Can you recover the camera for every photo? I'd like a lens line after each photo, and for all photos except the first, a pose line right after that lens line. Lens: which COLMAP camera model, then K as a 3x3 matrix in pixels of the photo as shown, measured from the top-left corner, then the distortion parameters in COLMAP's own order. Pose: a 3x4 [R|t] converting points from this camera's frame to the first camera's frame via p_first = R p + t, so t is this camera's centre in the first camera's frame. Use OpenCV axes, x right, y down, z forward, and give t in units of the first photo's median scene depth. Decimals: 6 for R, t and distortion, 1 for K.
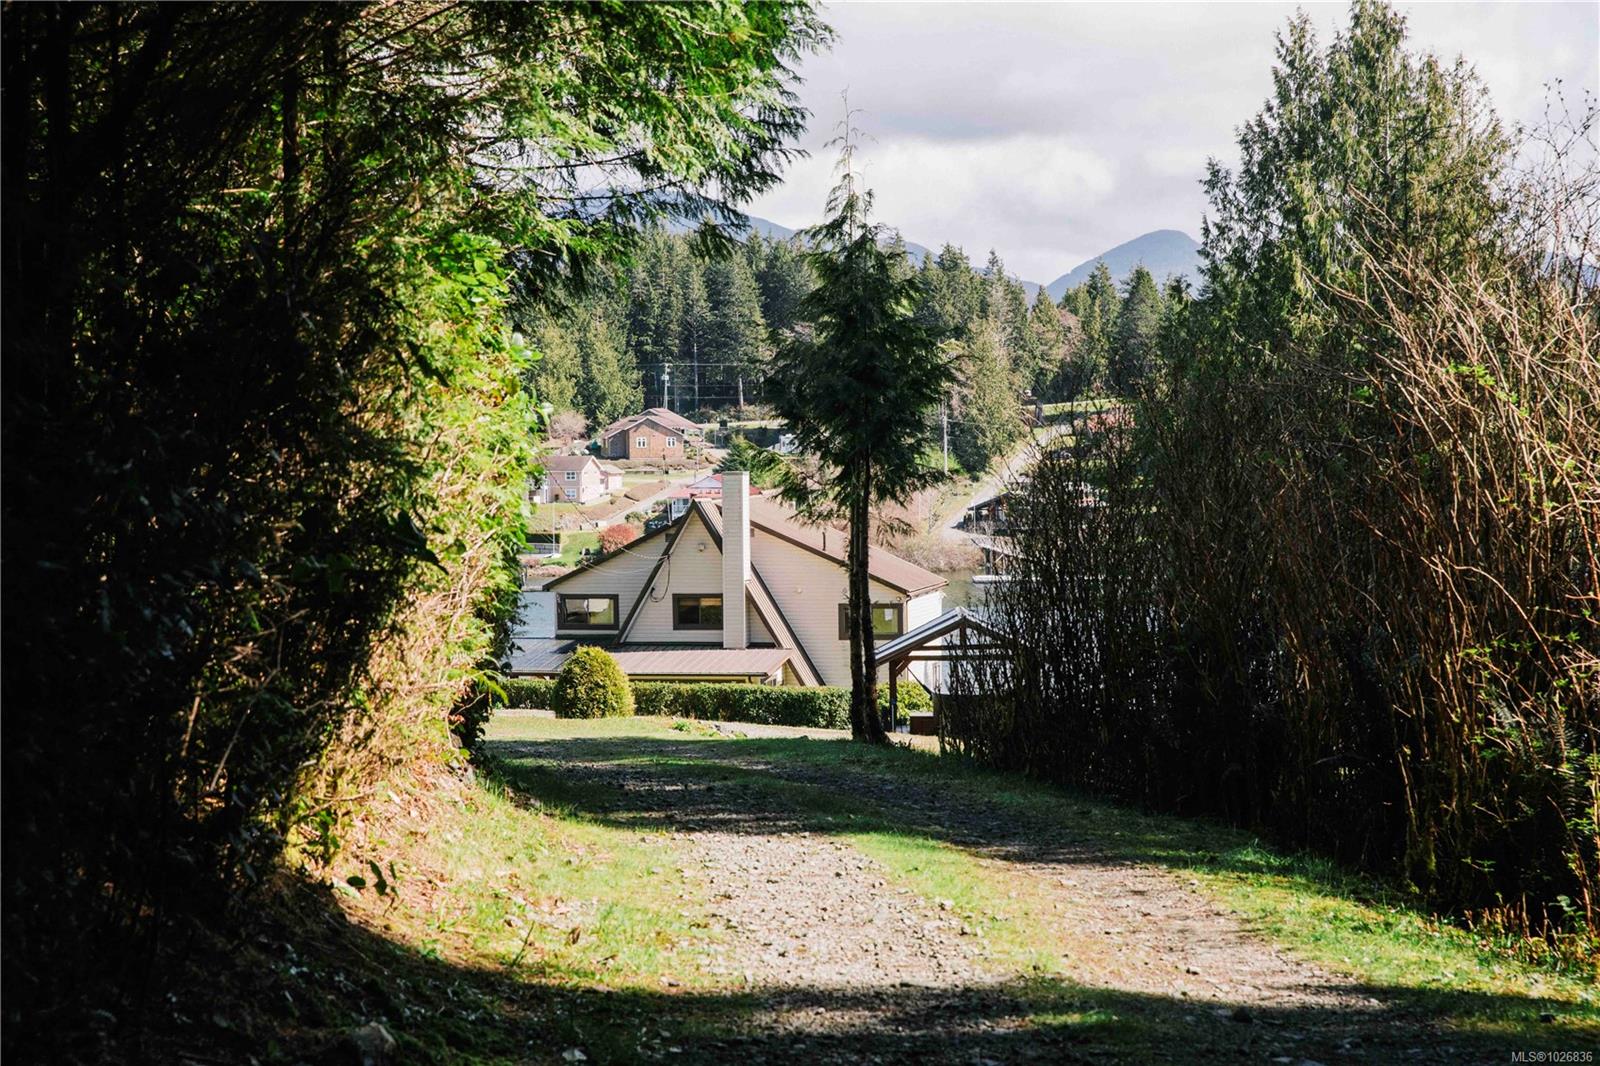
lens RADIAL K [[3053.8, 0, 807.2], [0, 3053.8, 531.6], [0, 0, 1]] dist [0.263855, 0.000000]
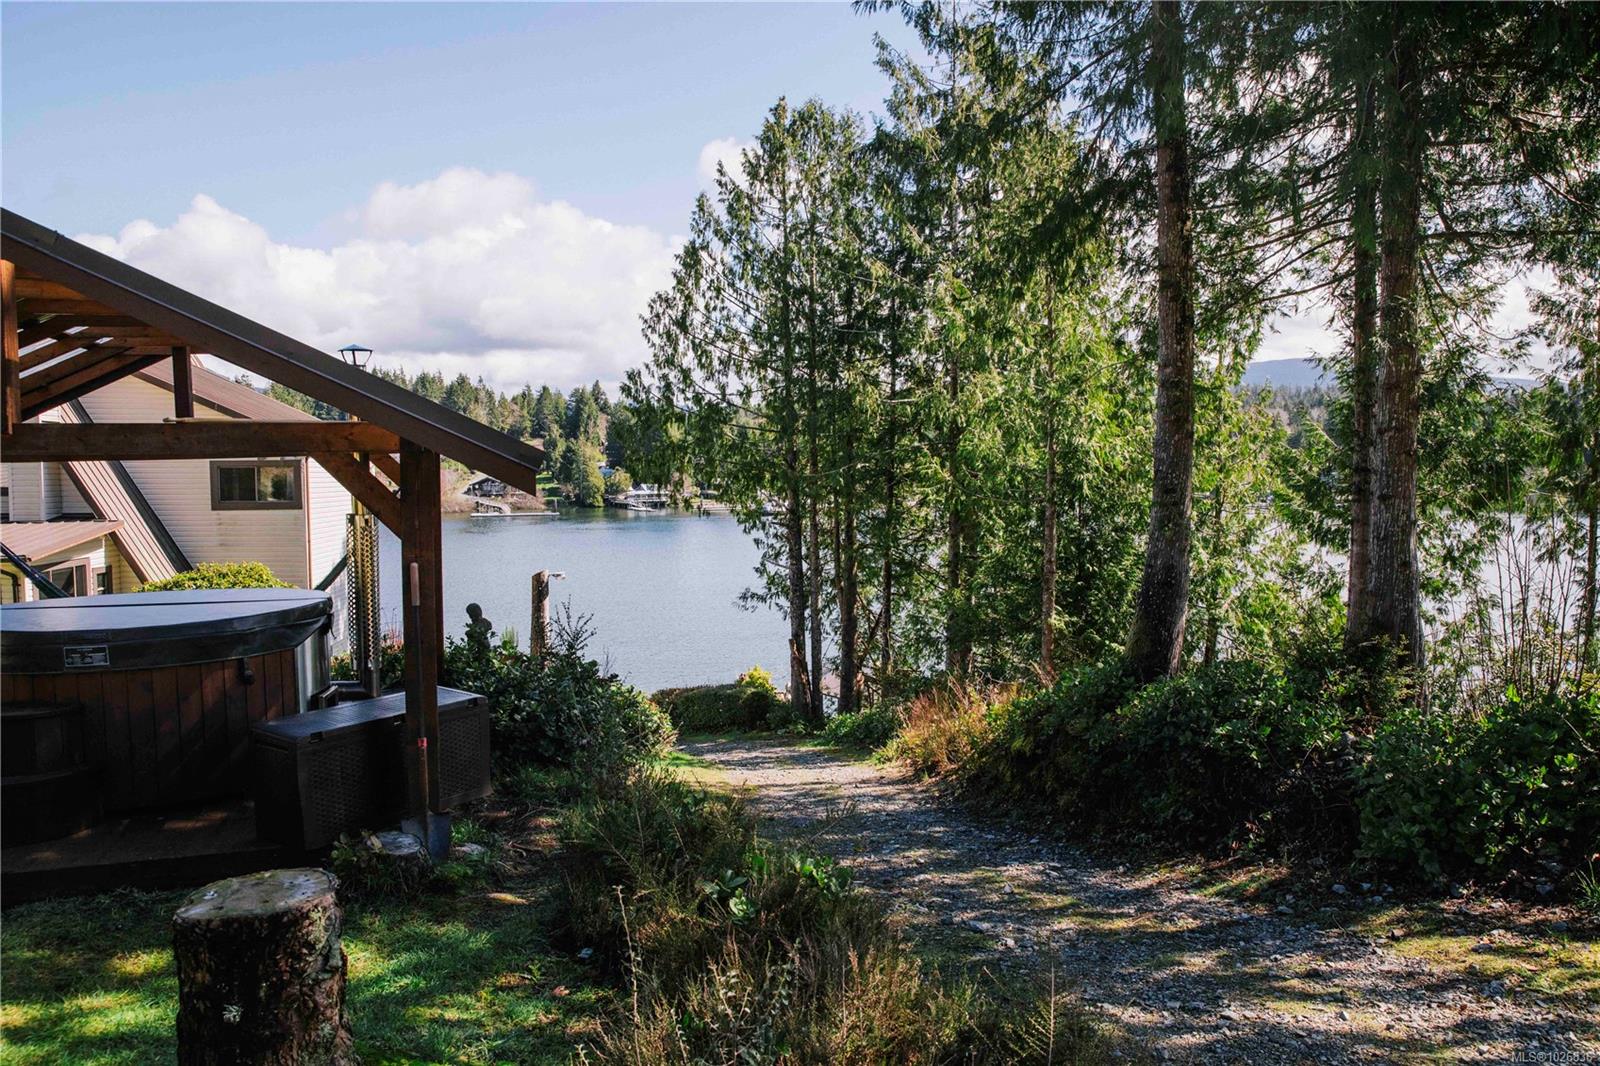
lens RADIAL K [[1111.6, 0, 798.9], [0, 1111.6, 544.1], [0, 0, 1]] dist [-0.078681, 0.071583]
pose [[0.943743, -0.015077, 0.330337, 0.012674], [0.003446, 0.999354, 0.035765, 0.007700], [-0.330662, -0.032615, 0.943185, 0.156688]]
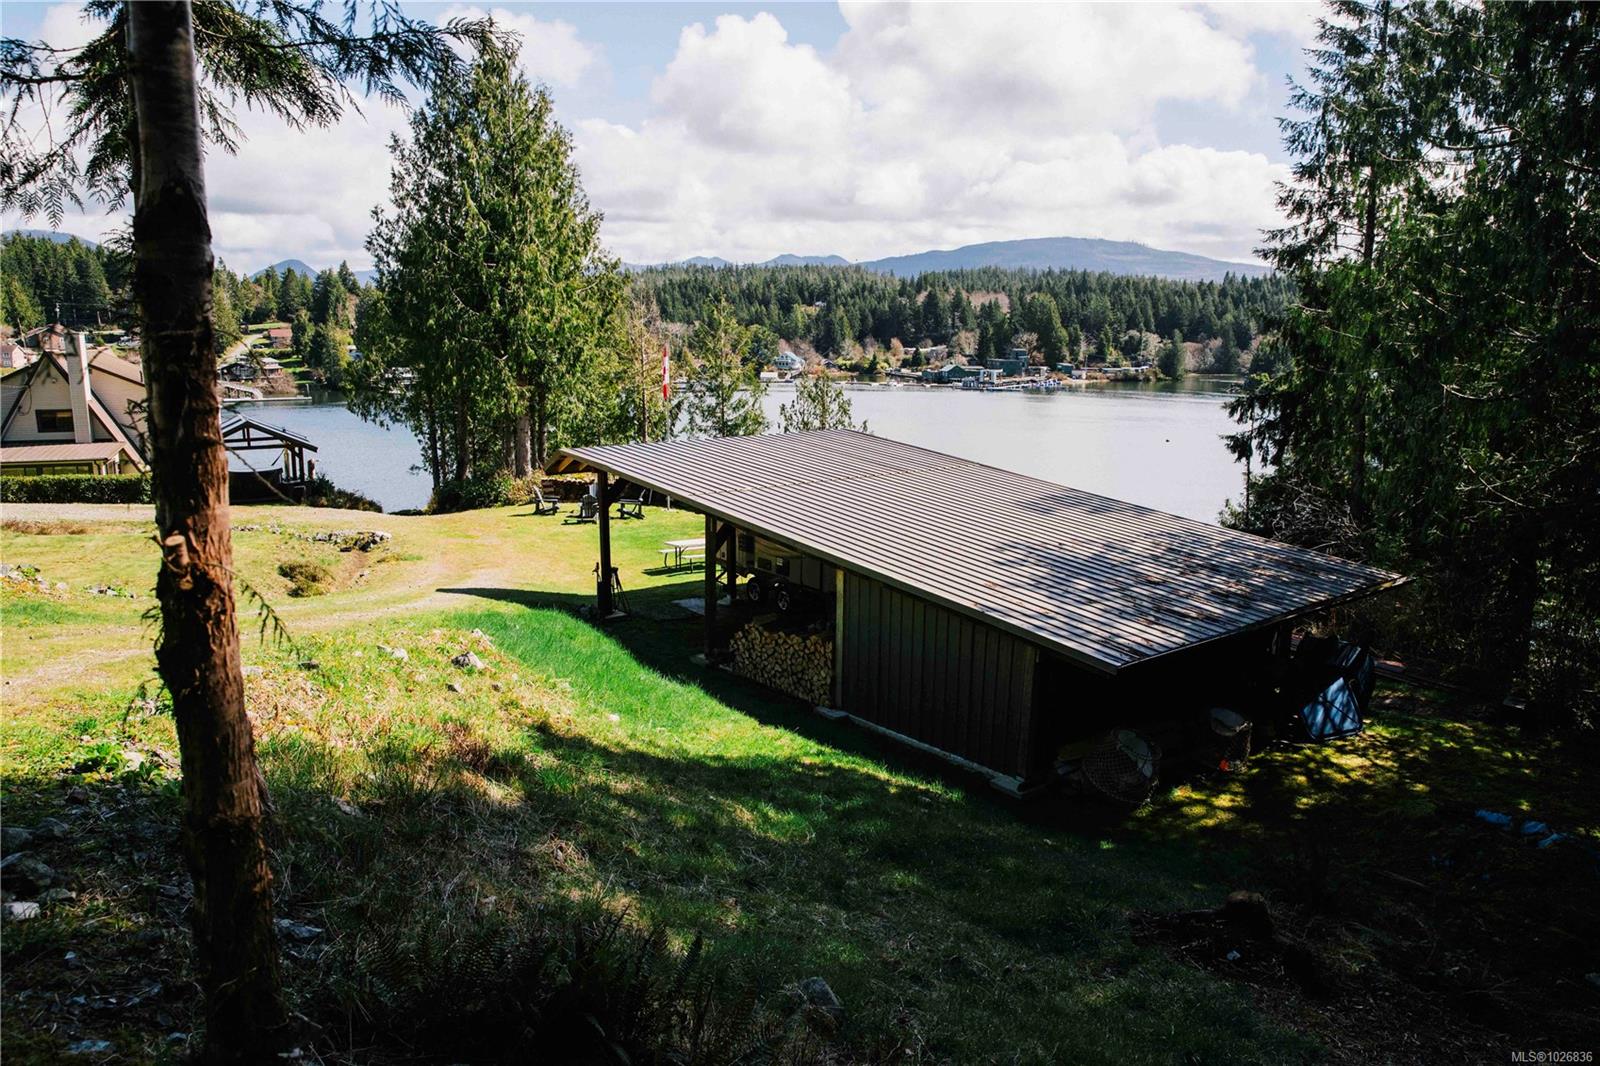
lens RADIAL K [[1111.6, 0, 795.8], [0, 1111.6, 533.4], [0, 0, 1]] dist [-0.078681, 0.071583]
pose [[0.858896, -0.076852, 0.506350, 0.001040], [0.005708, 0.990052, 0.140585, 0.001453], [-0.512118, -0.117858, 0.850791, 0.067104]]
